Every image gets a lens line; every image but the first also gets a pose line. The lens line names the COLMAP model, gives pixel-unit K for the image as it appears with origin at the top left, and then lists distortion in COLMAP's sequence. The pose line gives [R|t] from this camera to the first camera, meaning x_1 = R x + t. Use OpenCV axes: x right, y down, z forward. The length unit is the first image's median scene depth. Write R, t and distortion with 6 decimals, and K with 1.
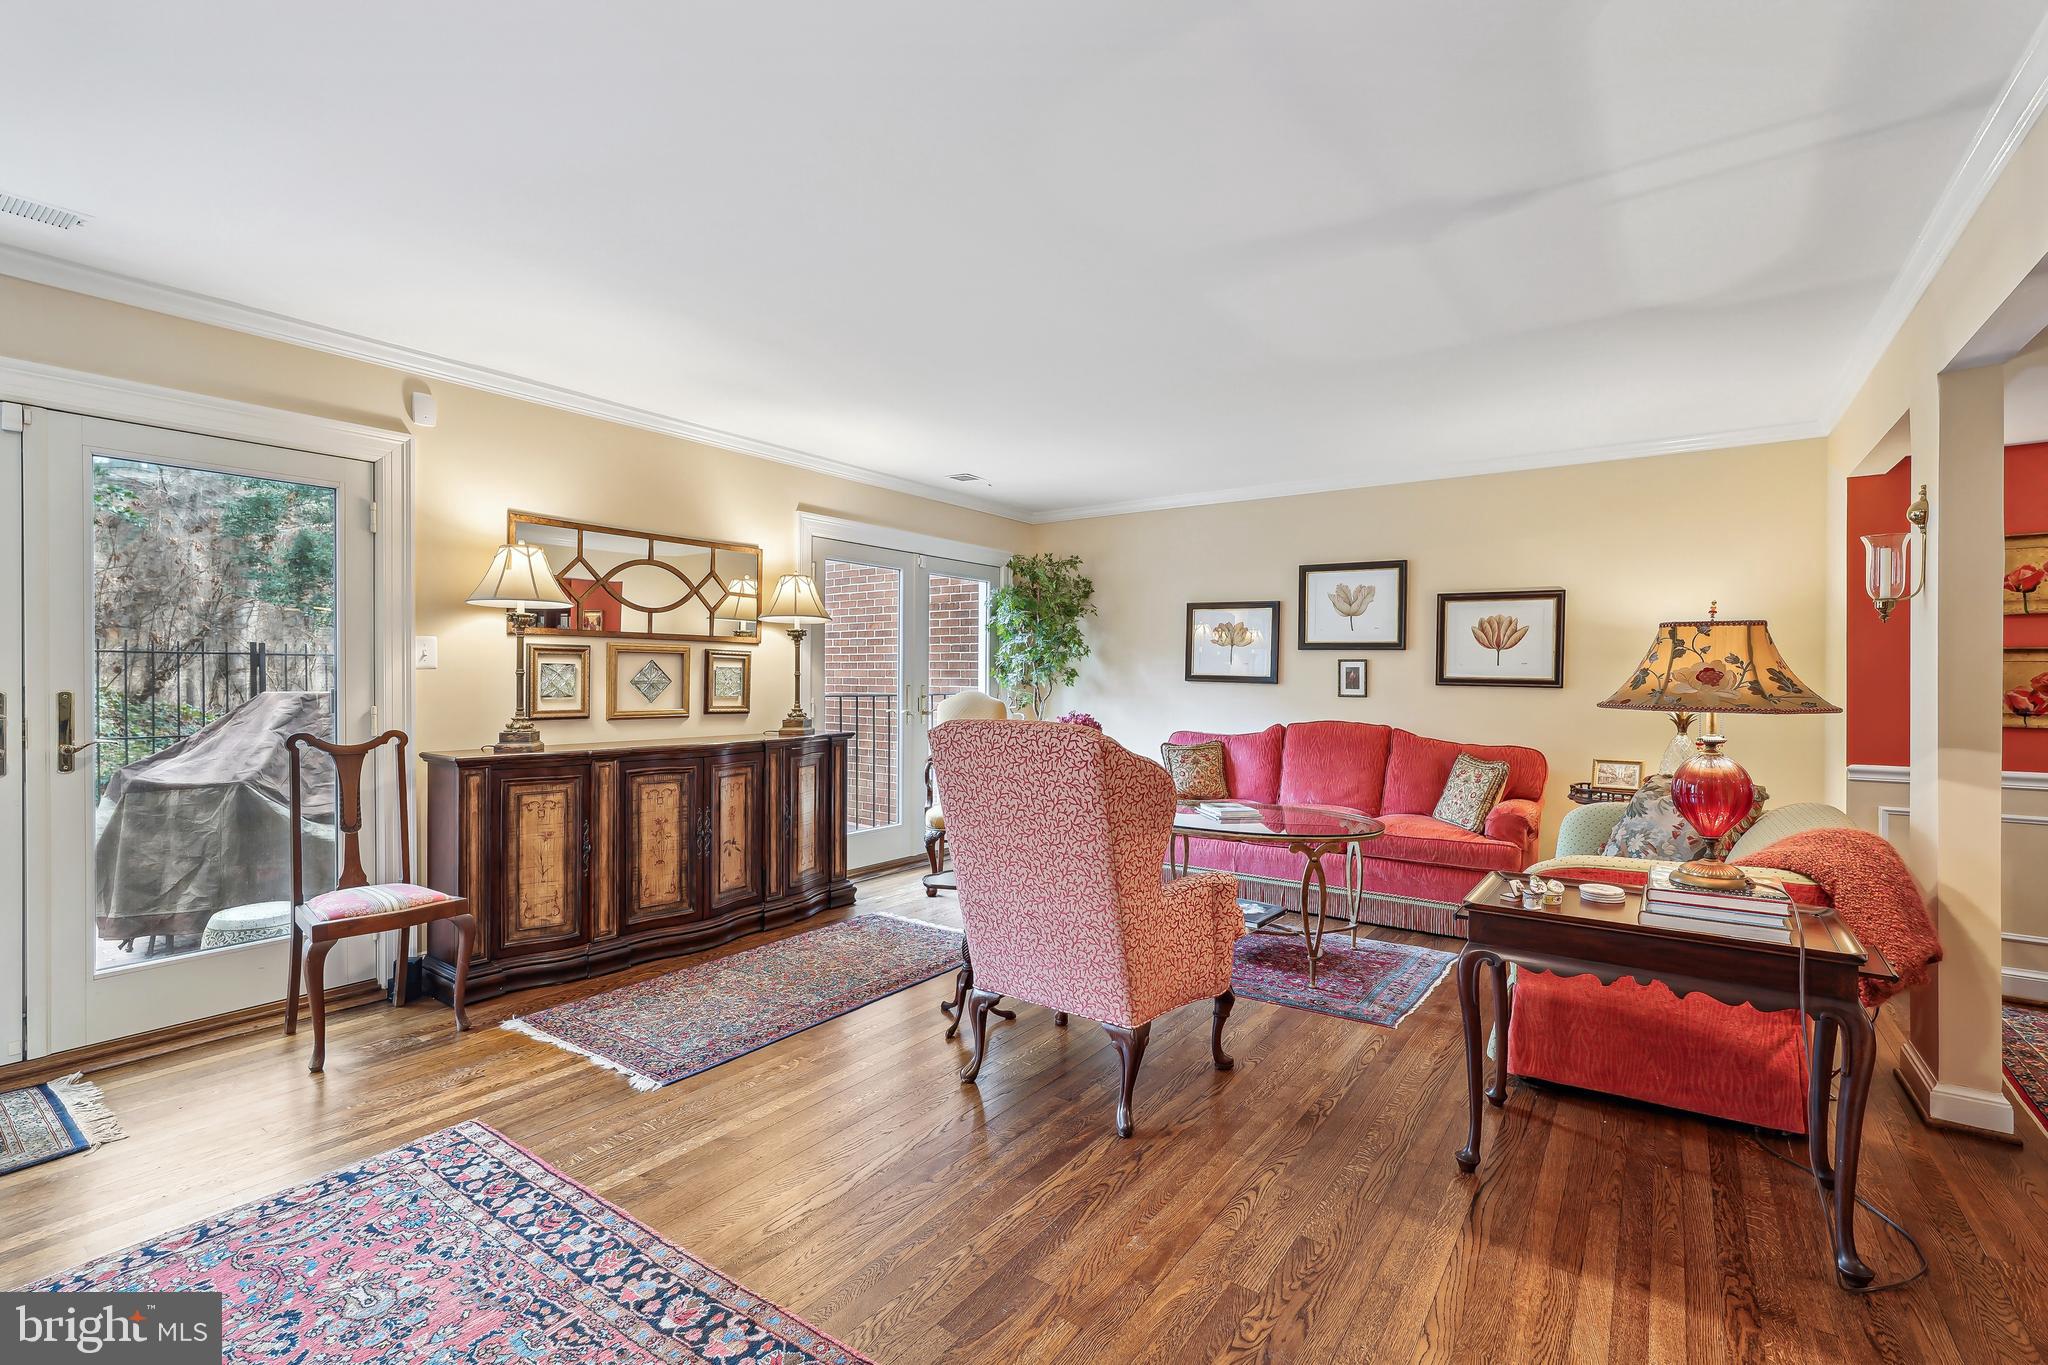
lens RADIAL K [[916.5, 0, 1021.2], [0, 916.5, 677.2], [0, 0, 1]] dist [-0.013690, 0.001961]
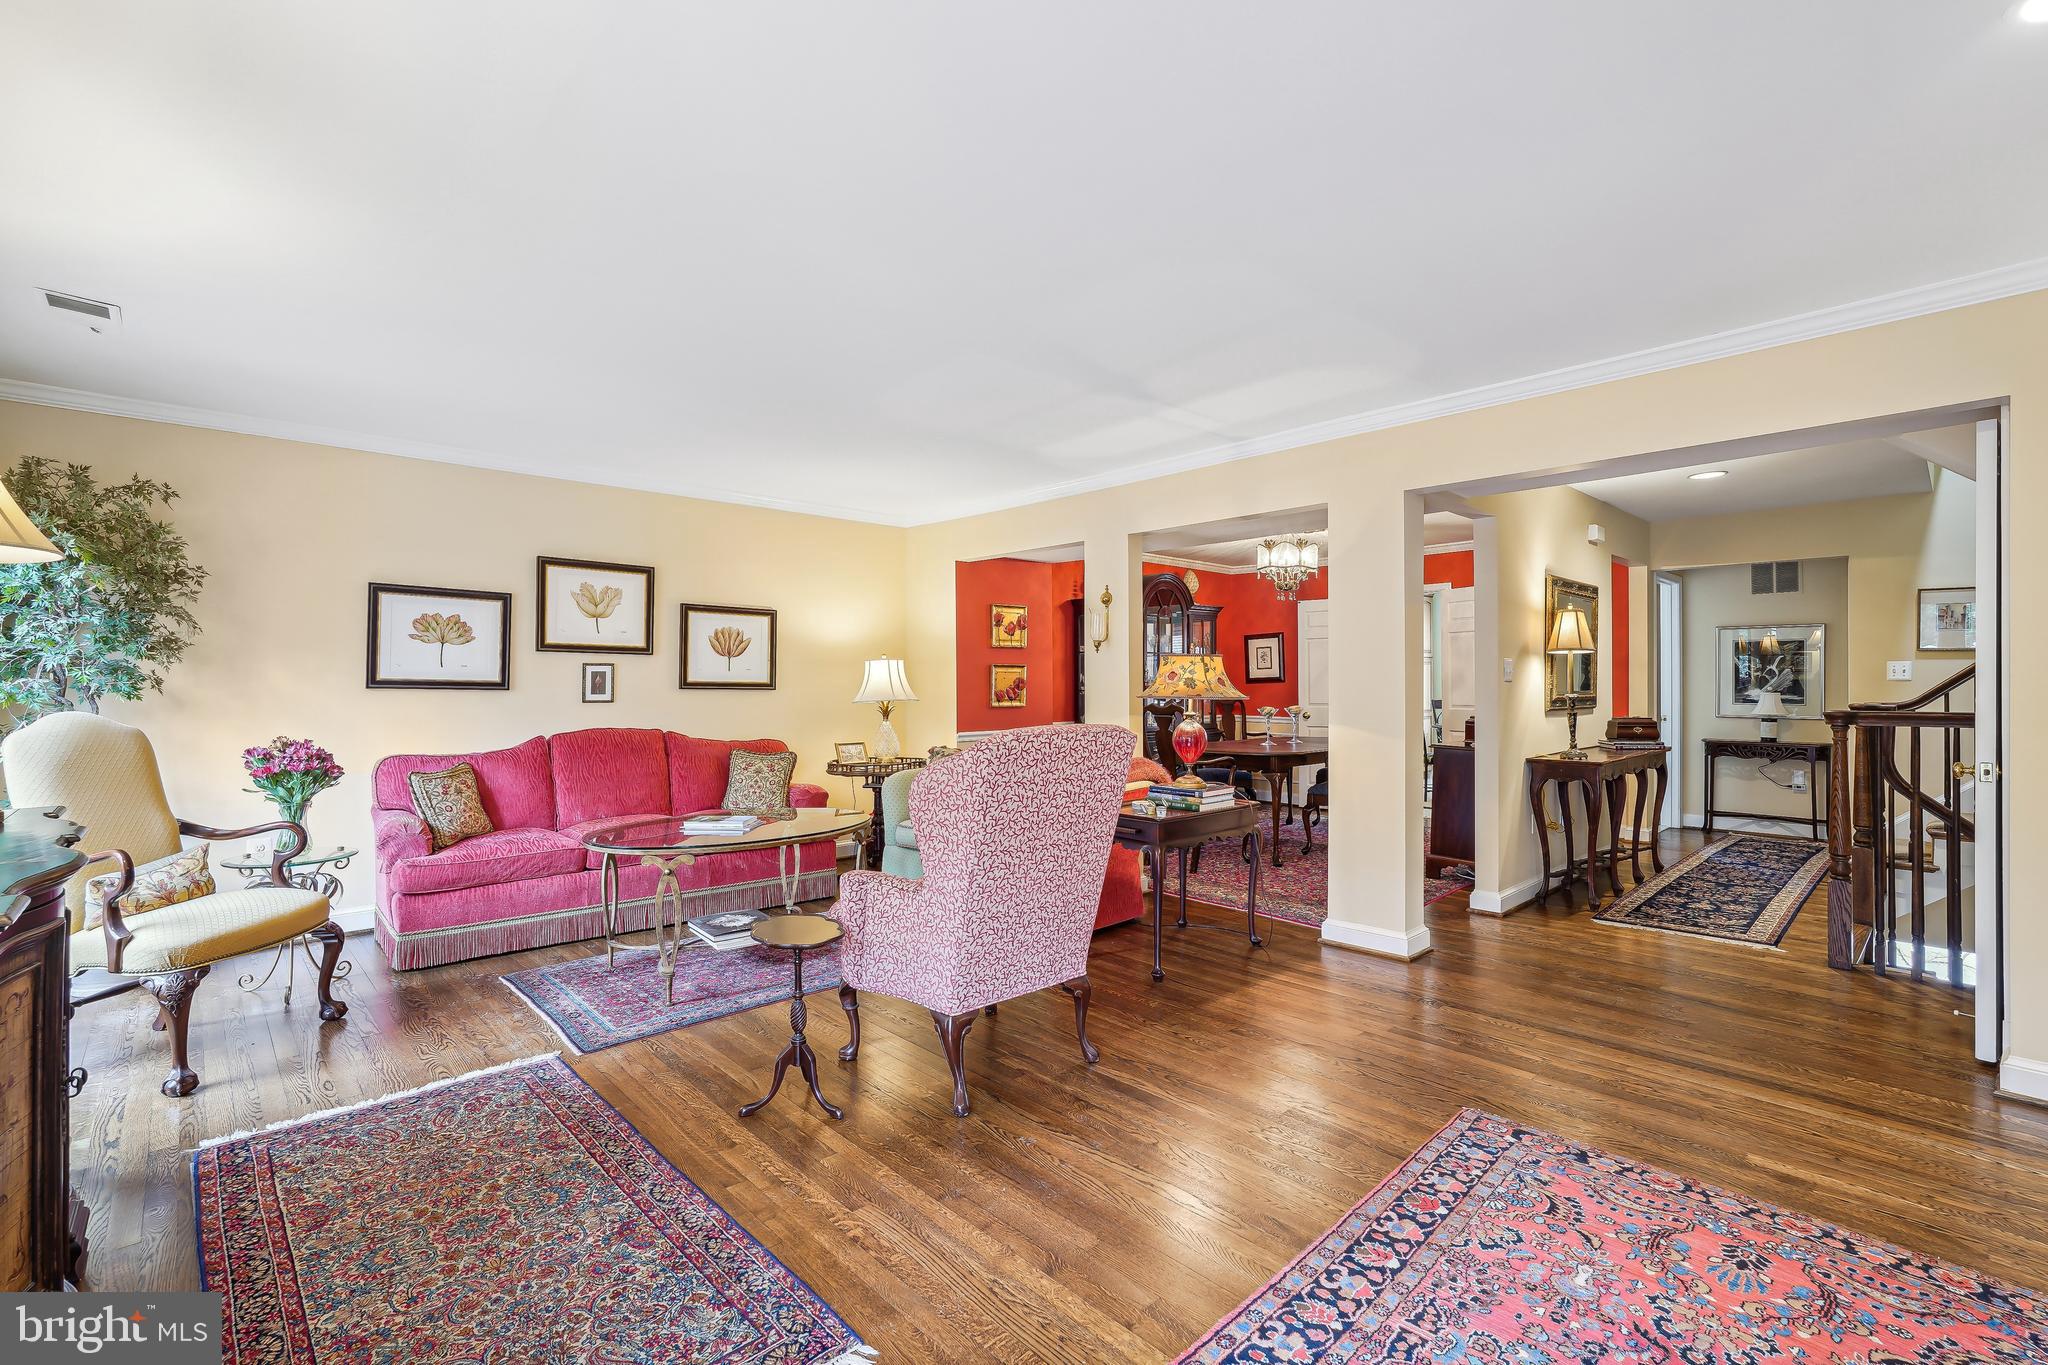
lens RADIAL K [[916.5, 0, 1022.6], [0, 916.5, 681.8], [0, 0, 1]] dist [-0.013690, 0.001961]
pose [[0.183987, -0.007013, 0.982904, -0.512356], [0.000492, 0.999975, 0.007043, -0.006594], [-0.982928, -0.000812, 0.183986, 0.403690]]
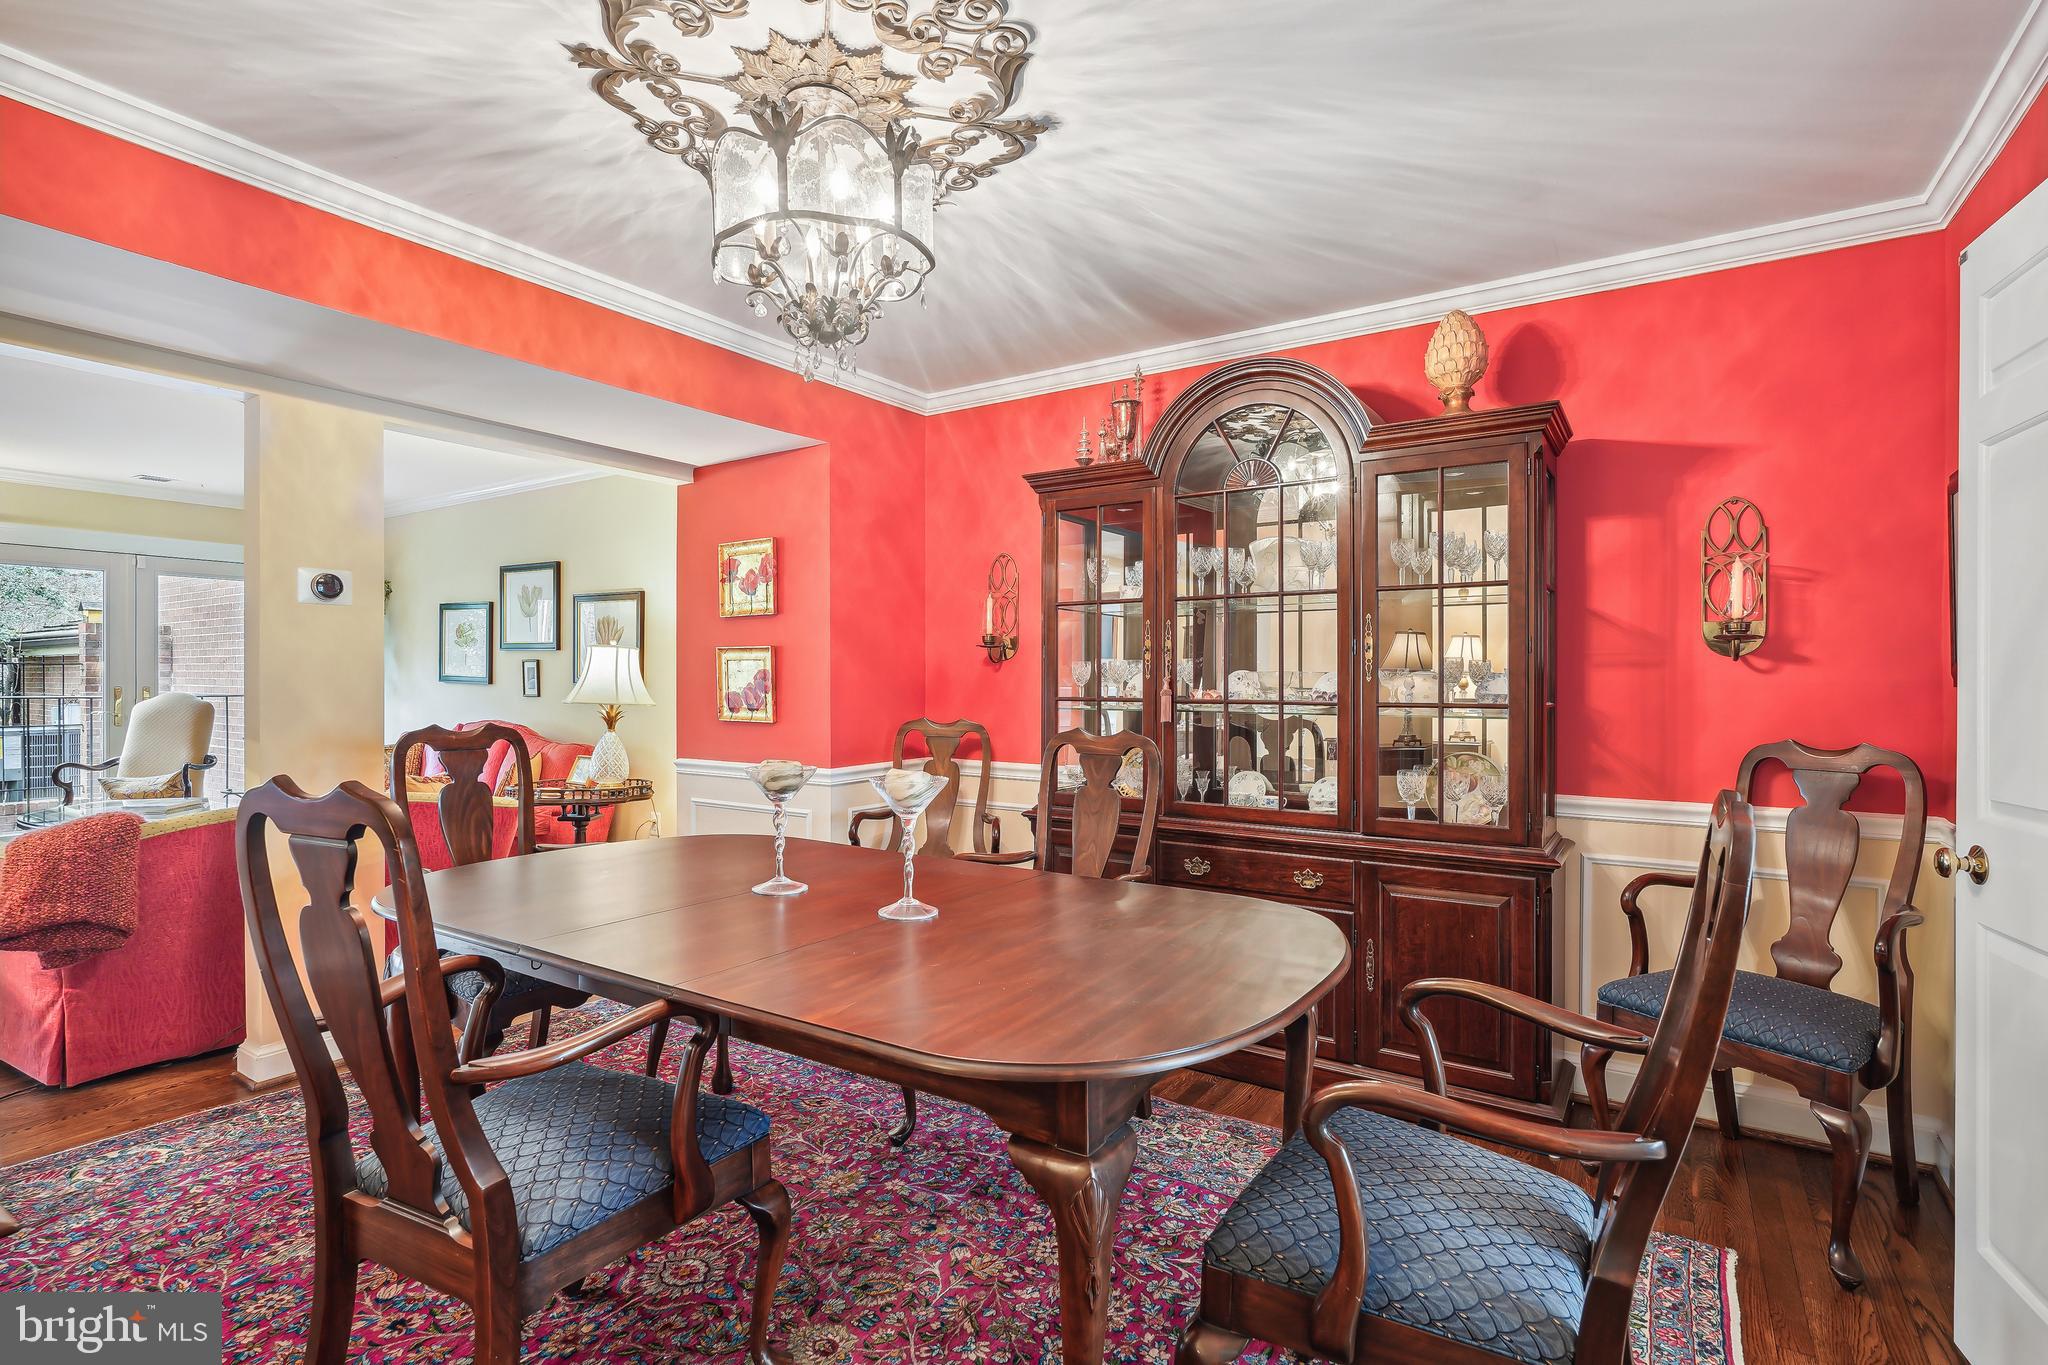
lens RADIAL K [[977.8, 0, 1024.8], [0, 977.8, 678.7], [0, 0, 1]] dist [-0.006618, 0.001212]
pose [[0.998448, -0.009842, 0.054814, 0.874258], [0.009614, 0.999944, 0.004420, 0.002248], [-0.054855, -0.003886, 0.998487, -0.102510]]
